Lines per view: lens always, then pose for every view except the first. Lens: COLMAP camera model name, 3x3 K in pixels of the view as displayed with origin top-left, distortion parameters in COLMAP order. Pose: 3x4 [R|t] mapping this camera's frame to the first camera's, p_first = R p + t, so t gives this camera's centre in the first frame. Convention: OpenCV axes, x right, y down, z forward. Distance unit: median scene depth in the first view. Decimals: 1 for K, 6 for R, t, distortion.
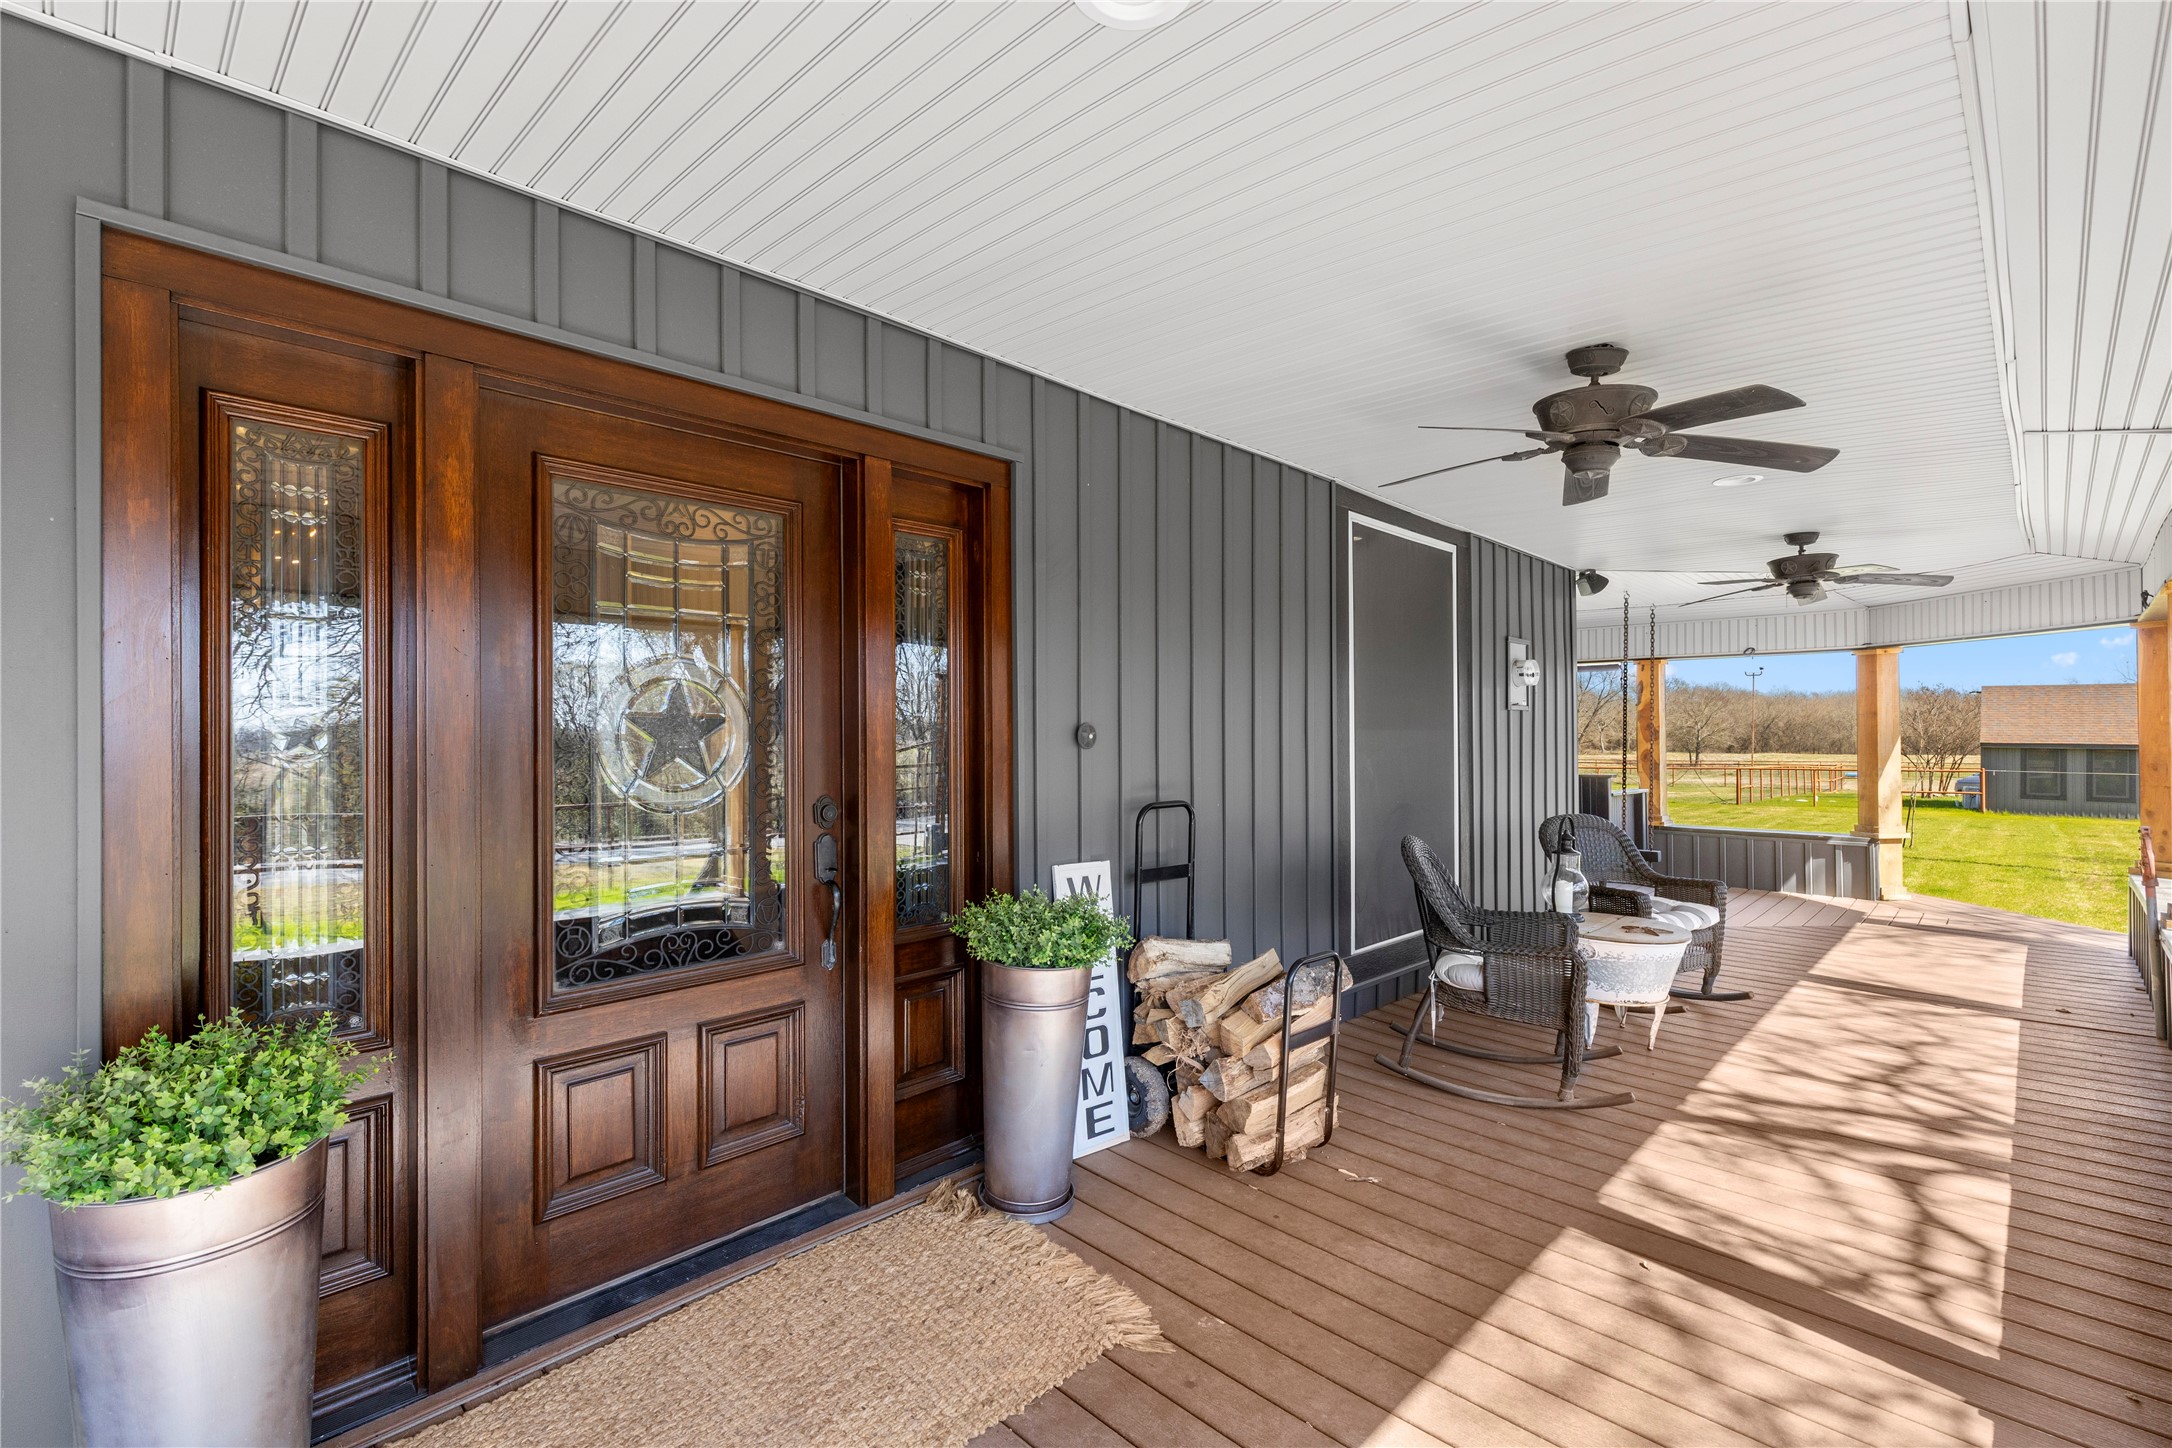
lens RADIAL K [[986.5, 0, 1092.6], [0, 986.5, 721.4], [0, 0, 1]] dist [0.017536, -0.001448]
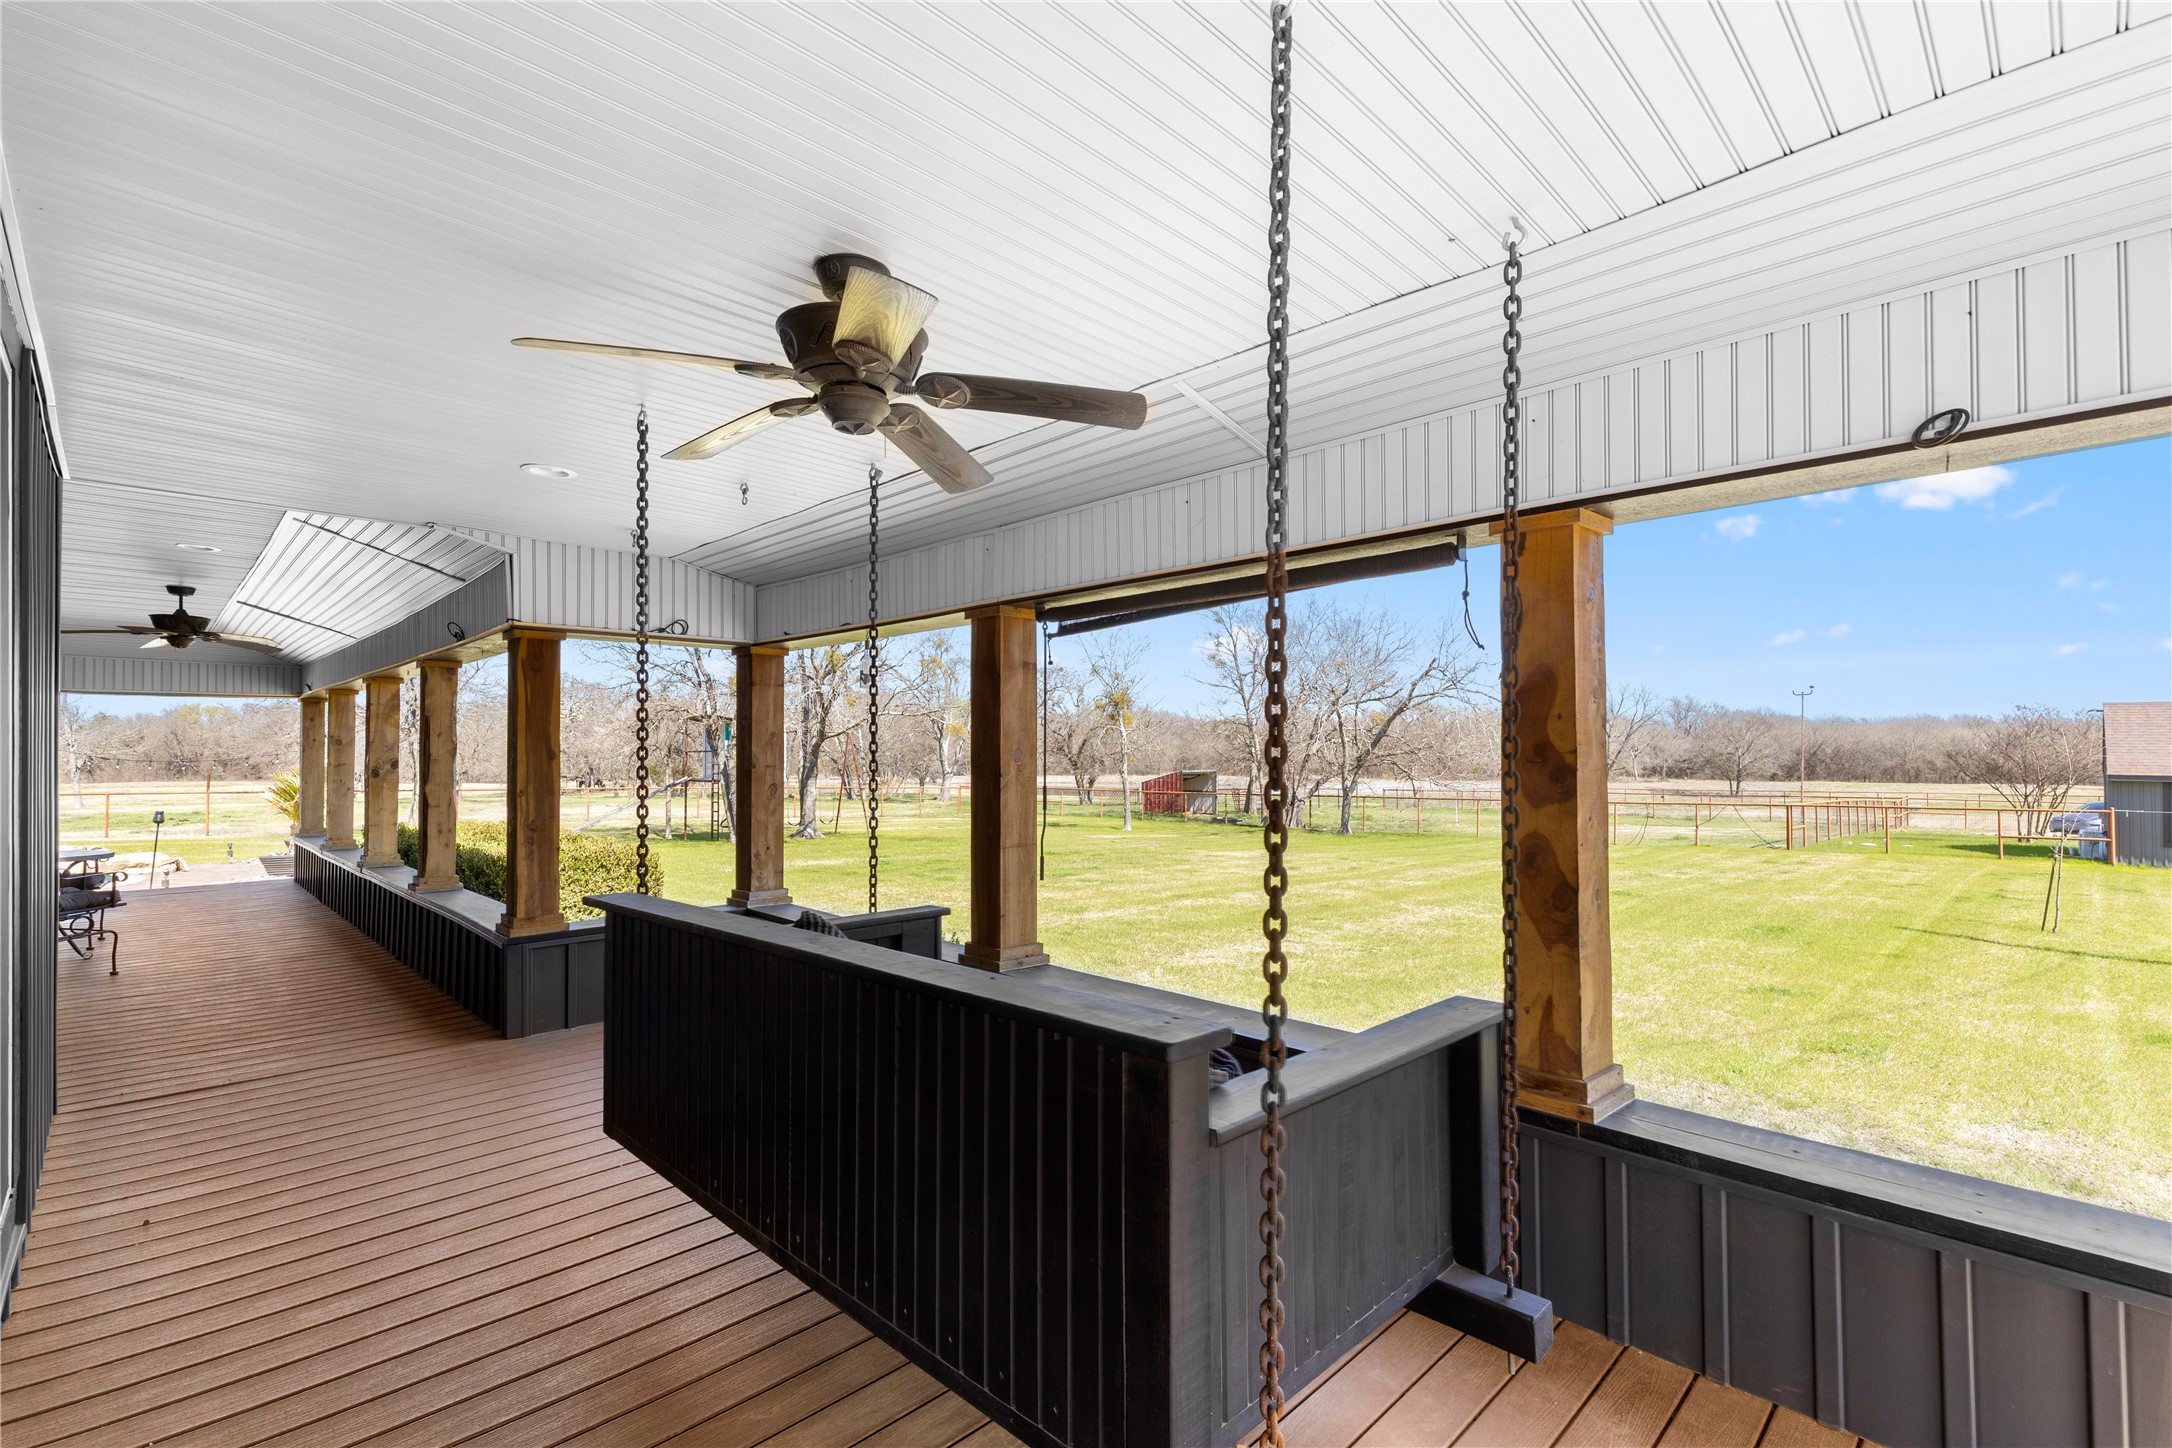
lens RADIAL K [[986.5, 0, 1078.8], [0, 986.5, 734.8], [0, 0, 1]] dist [0.017536, -0.001448]
pose [[0.999239, 0.002542, -0.038913, 0.059249], [-0.002959, 0.999939, -0.010665, 0.000572], [0.038884, 0.010772, 0.999186, 0.095976]]
